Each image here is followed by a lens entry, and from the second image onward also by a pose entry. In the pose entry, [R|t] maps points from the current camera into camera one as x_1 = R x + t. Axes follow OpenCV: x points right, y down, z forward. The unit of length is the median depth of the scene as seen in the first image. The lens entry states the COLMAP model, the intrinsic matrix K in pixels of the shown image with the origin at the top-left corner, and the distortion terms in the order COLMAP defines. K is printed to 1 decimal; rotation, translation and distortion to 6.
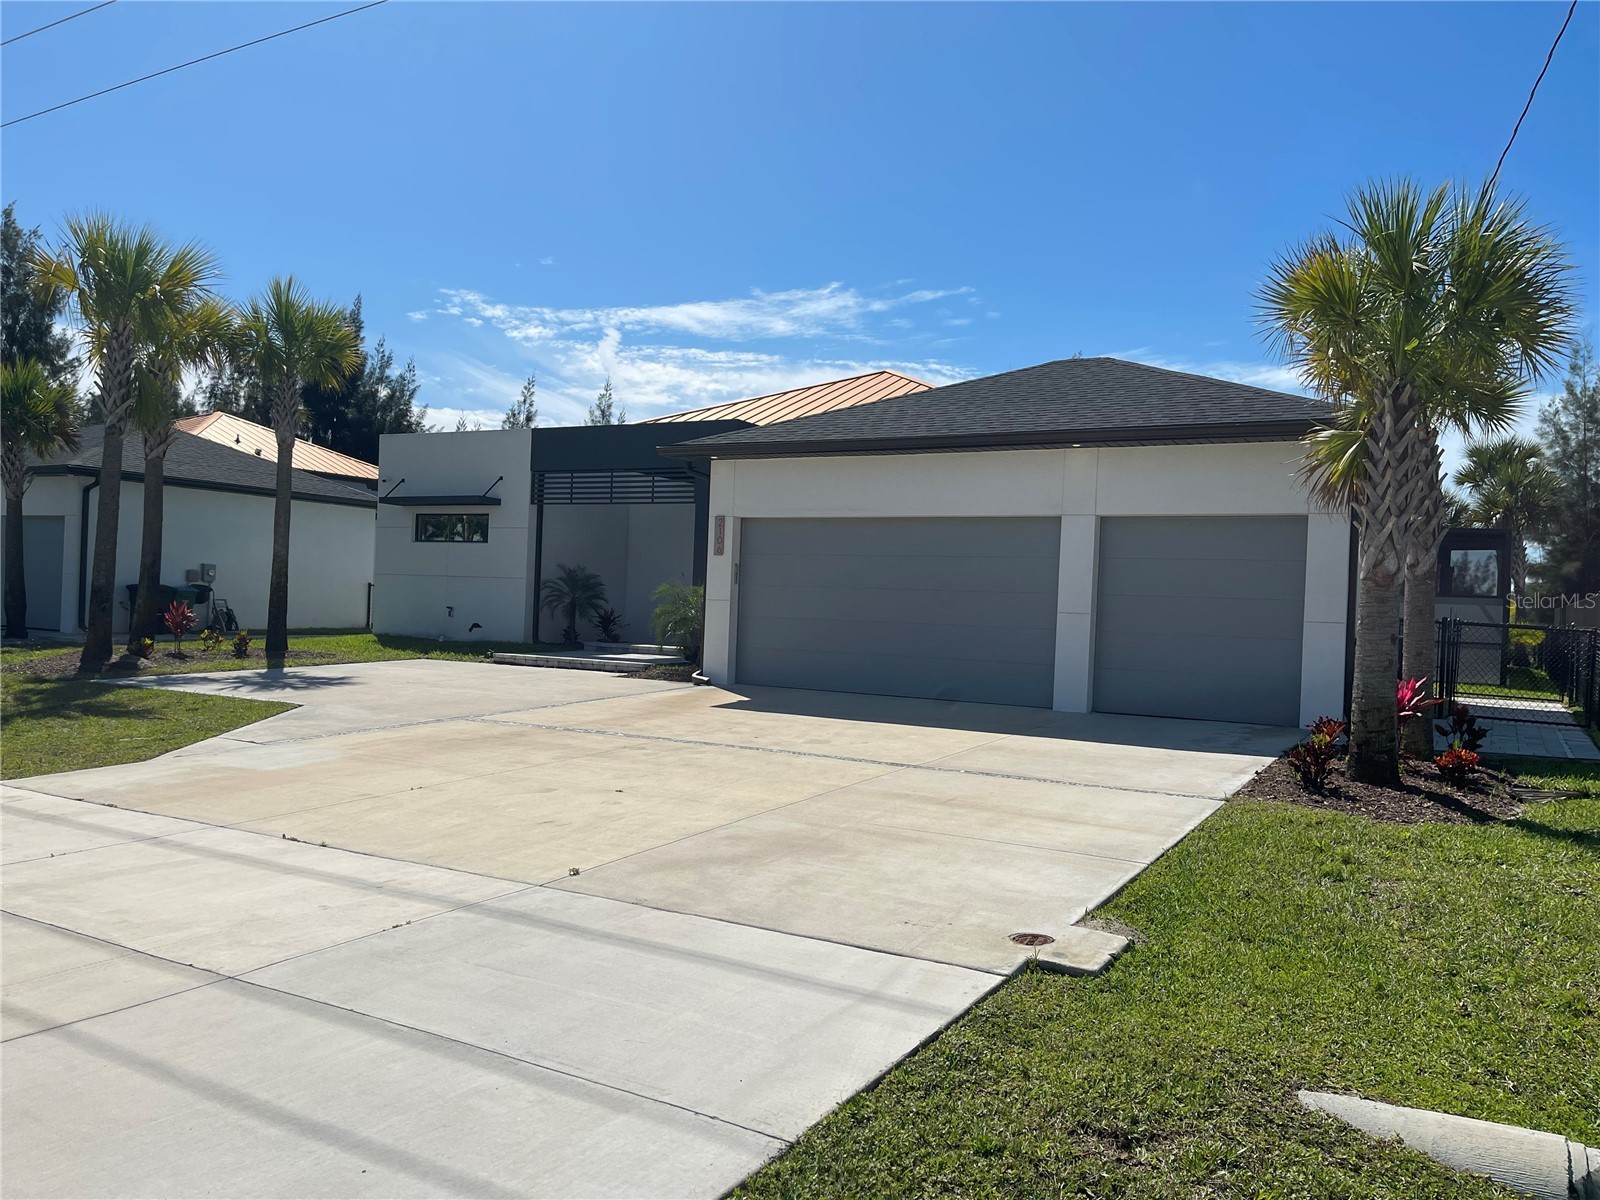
lens RADIAL K [[1234.7, 0, 800.0], [0, 1234.7, 600.0], [0, 0, 1]] dist [0.039720, 0.000026]
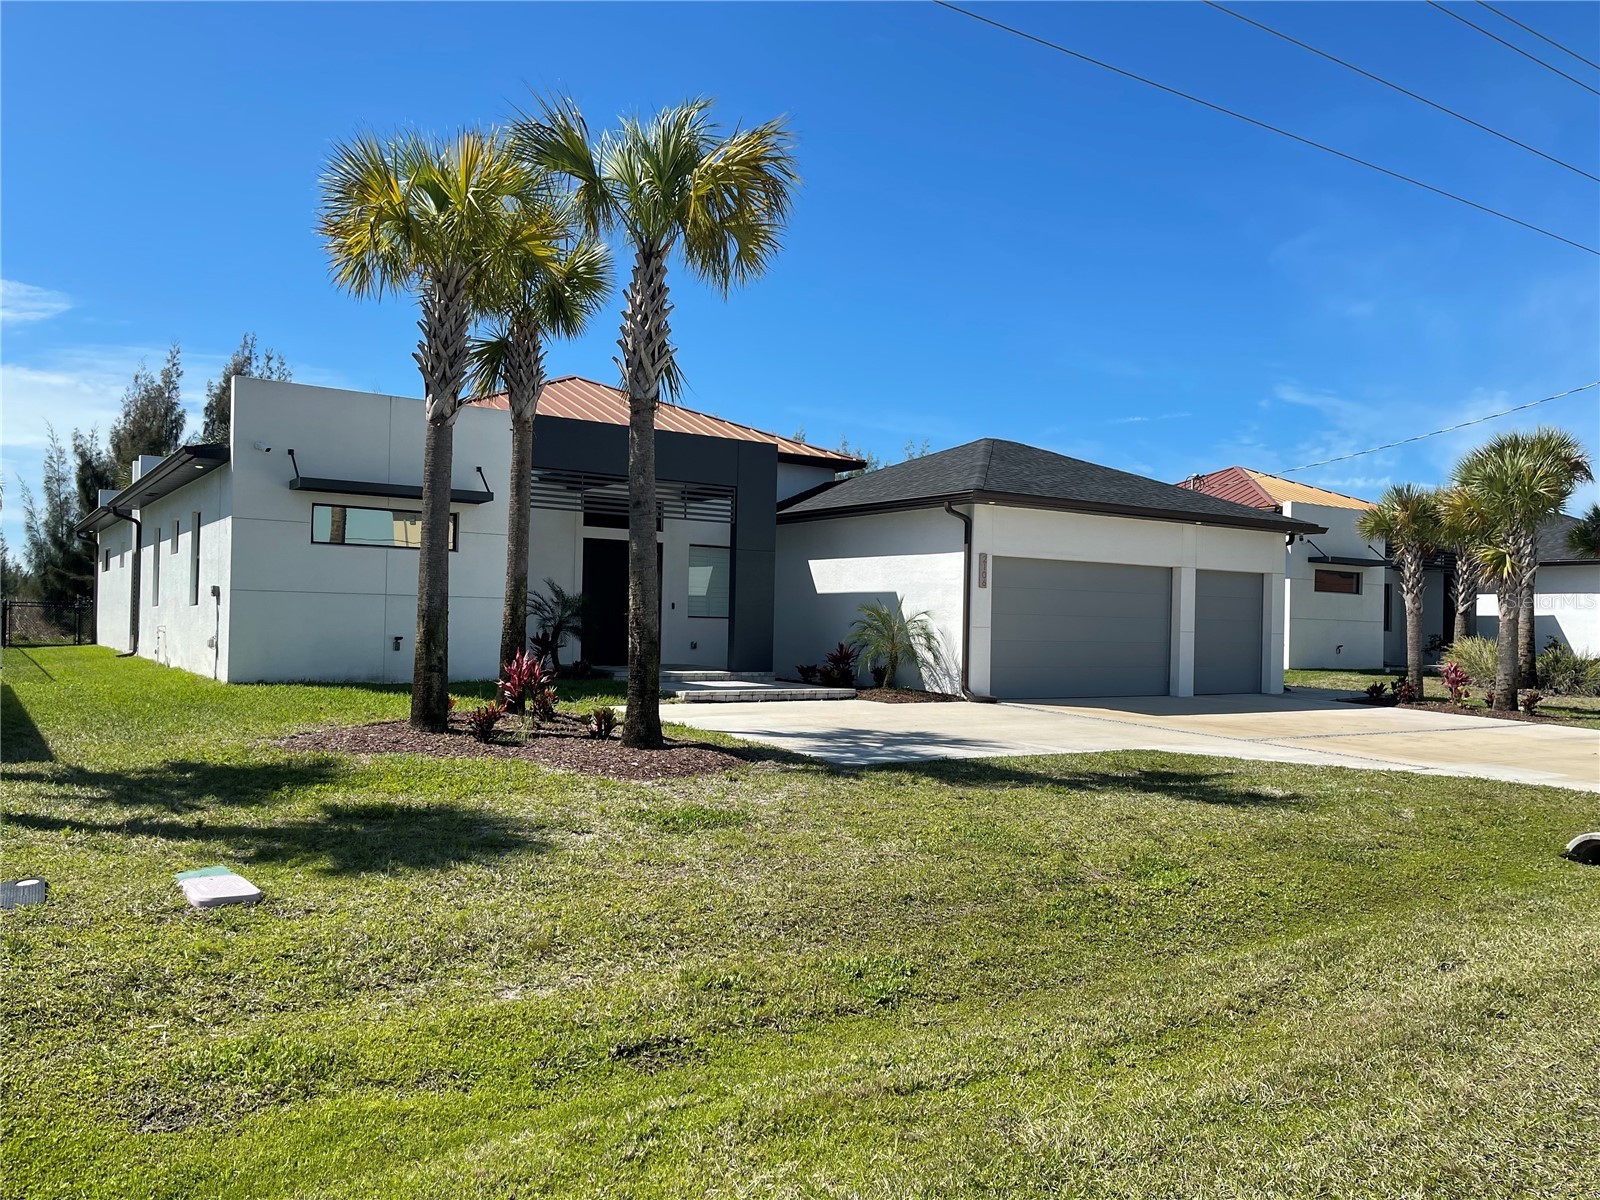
lens RADIAL K [[1206.4, 0, 800.0], [0, 1206.4, 600.0], [0, 0, 1]] dist [0.068178, -0.085406]
pose [[0.438366, -0.012257, 0.898713, -0.863007], [-0.008619, 0.999804, 0.017840, -0.032767], [-0.898755, -0.015566, 0.438174, 0.495200]]
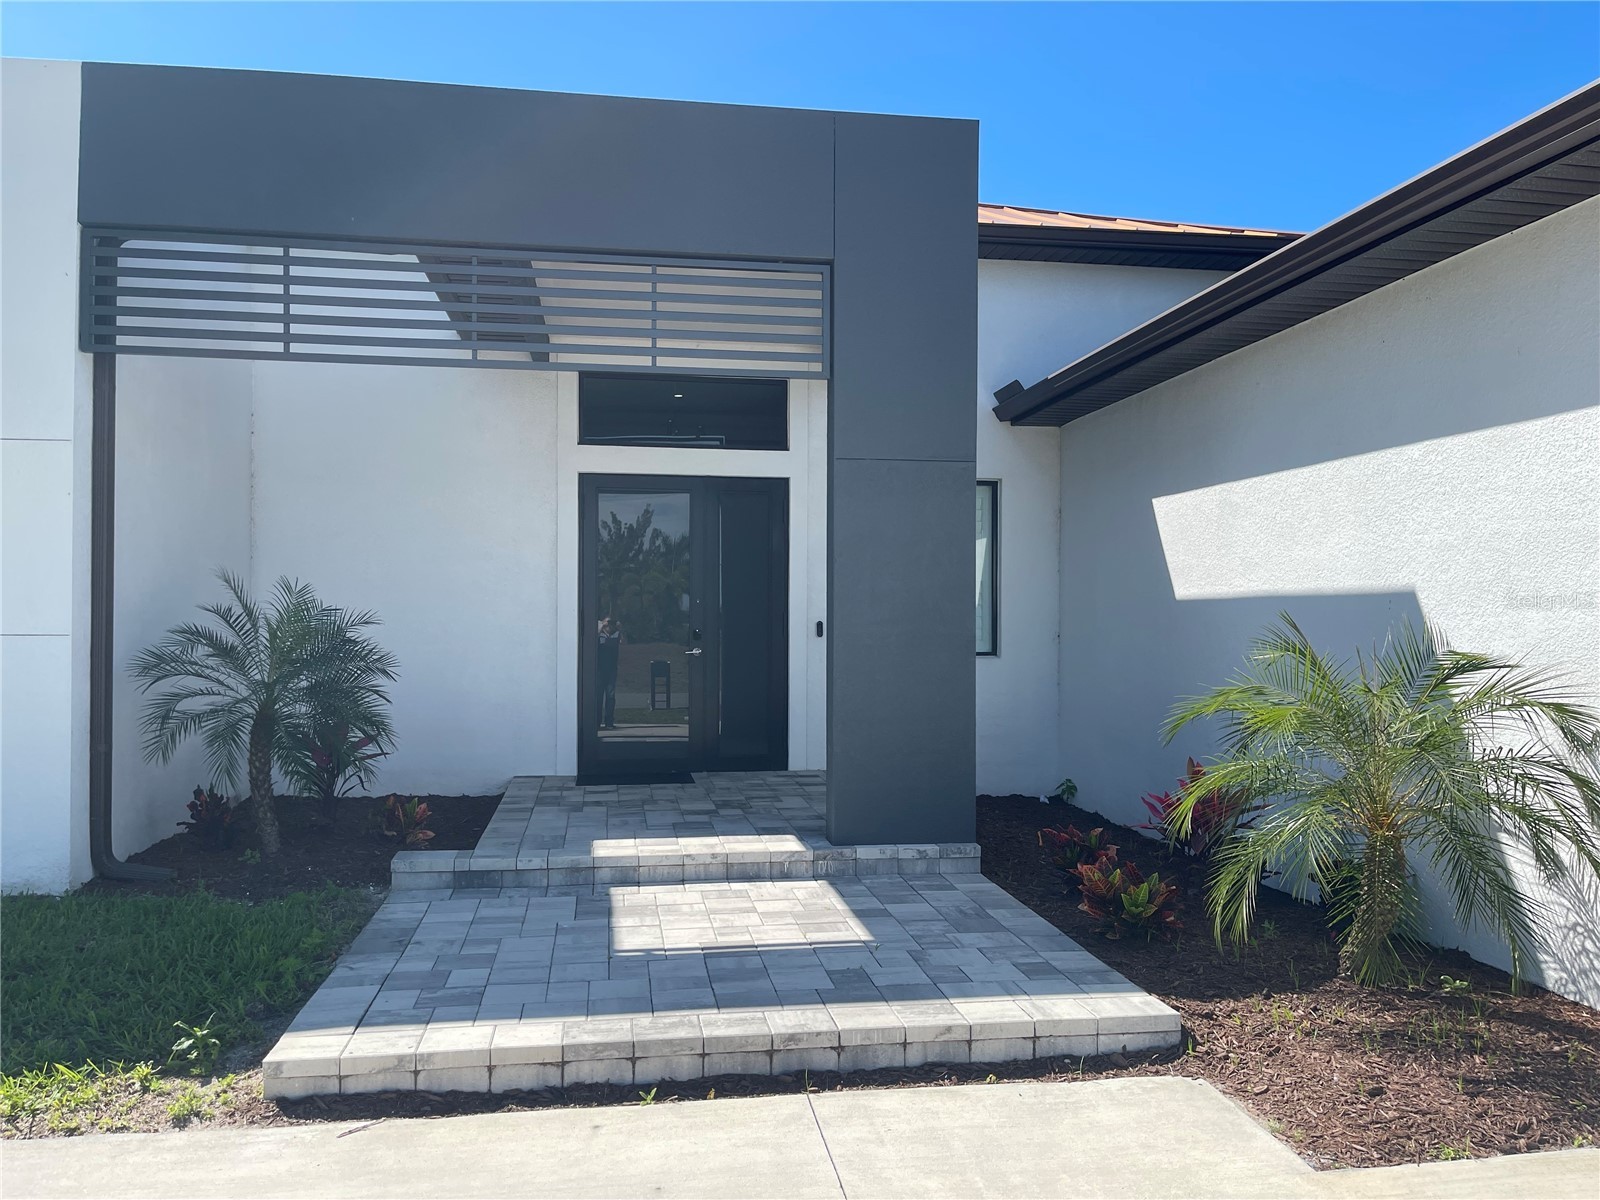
lens RADIAL K [[1206.4, 0, 800.0], [0, 1206.4, 600.0], [0, 0, 1]] dist [0.068178, -0.085406]
pose [[0.782308, -0.028049, 0.622260, -0.263591], [0.023936, 0.999601, 0.014964, -0.025182], [-0.622432, 0.003188, 0.782668, 0.712230]]
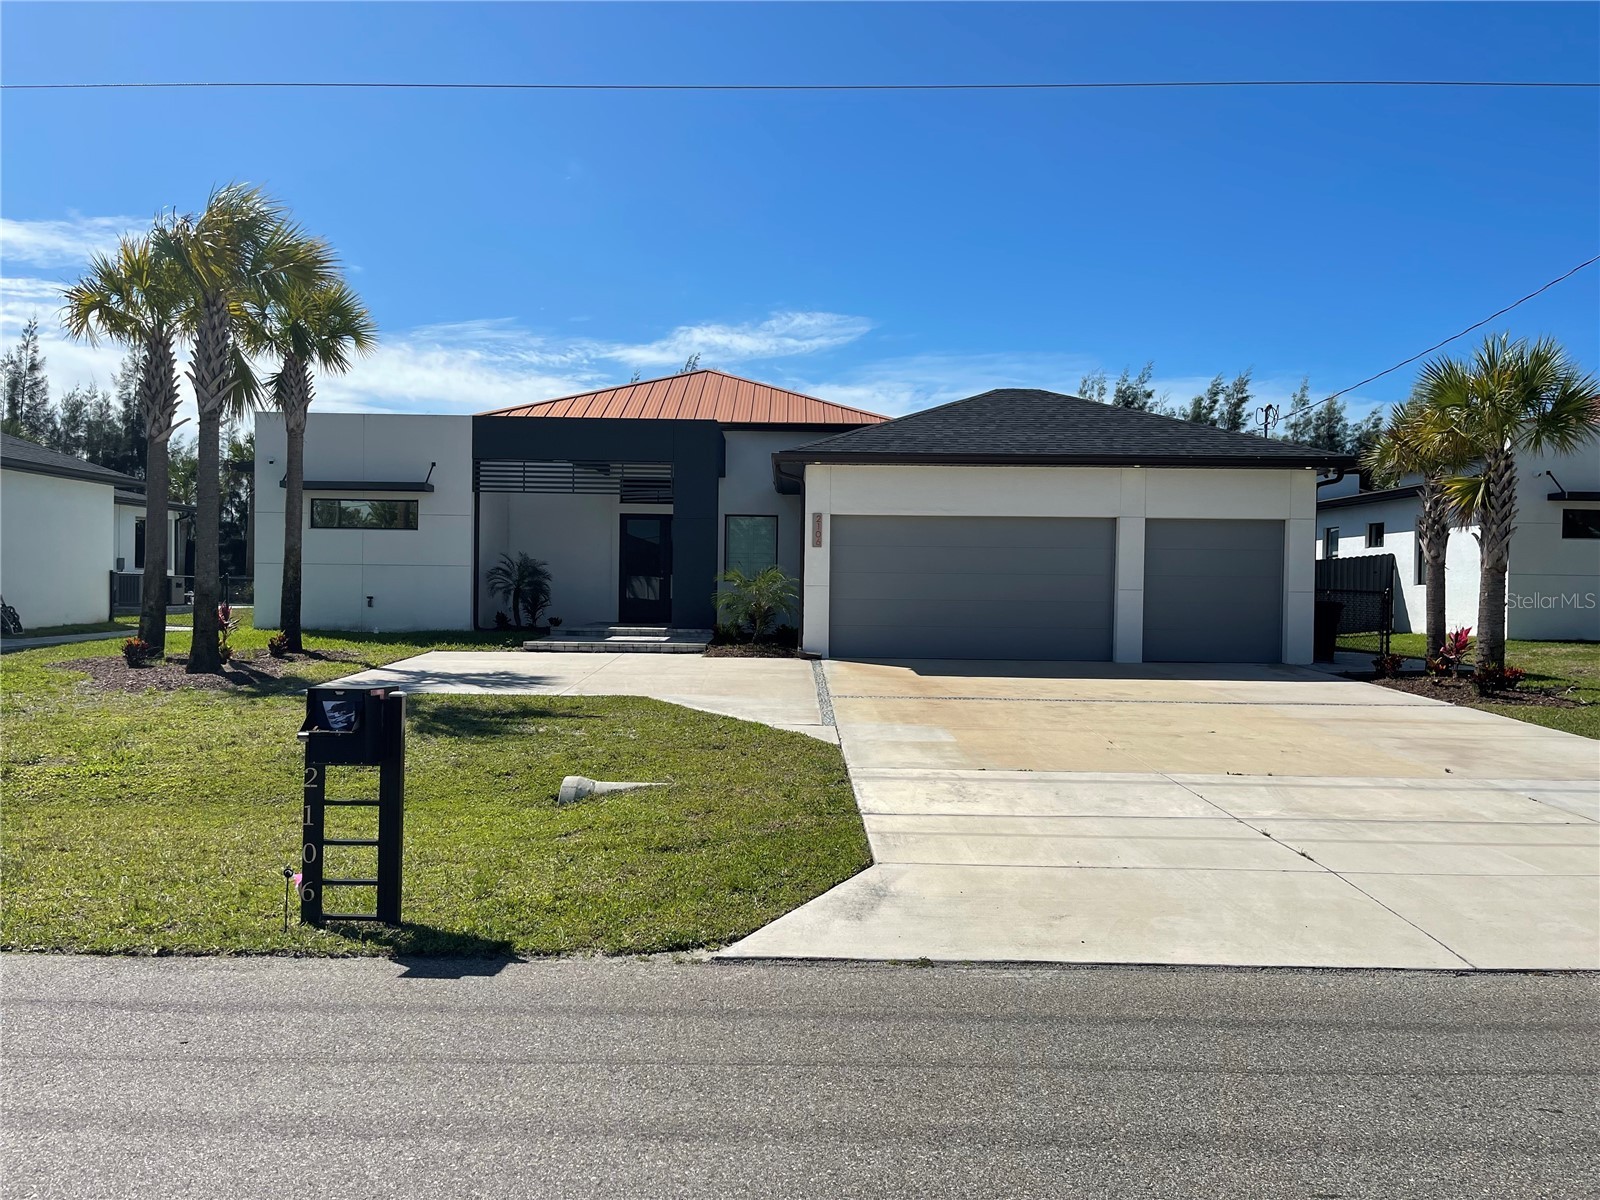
lens RADIAL K [[1206.4, 0, 800.0], [0, 1206.4, 600.0], [0, 0, 1]] dist [0.068178, -0.085406]
pose [[0.864358, -0.034487, 0.501693, -0.489268], [0.018419, 0.999147, 0.036950, -0.021532], [-0.502539, -0.022697, 0.864256, 0.018283]]
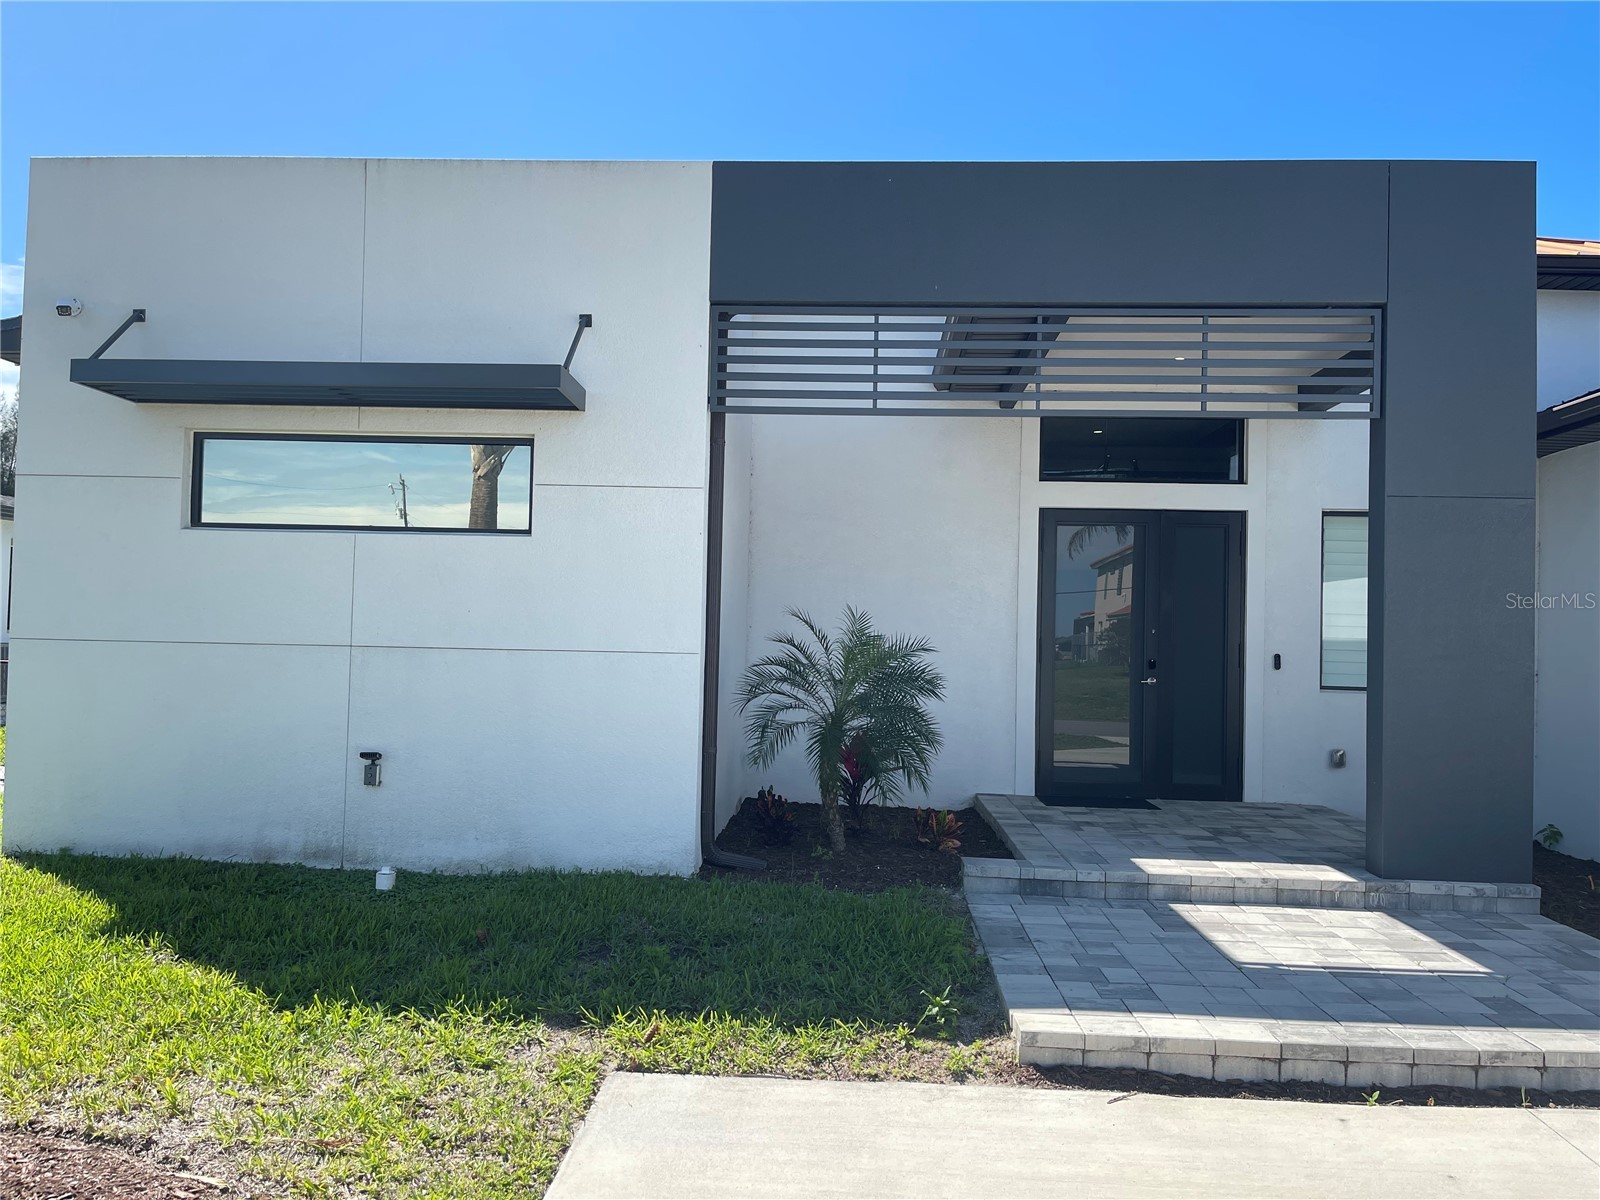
lens RADIAL K [[1206.4, 0, 800.0], [0, 1206.4, 600.0], [0, 0, 1]] dist [0.068178, -0.085406]
pose [[0.893798, -0.005412, 0.448437, -0.335547], [0.010484, 0.999906, -0.008828, -0.028043], [-0.448347, 0.012592, 0.893771, 0.732023]]
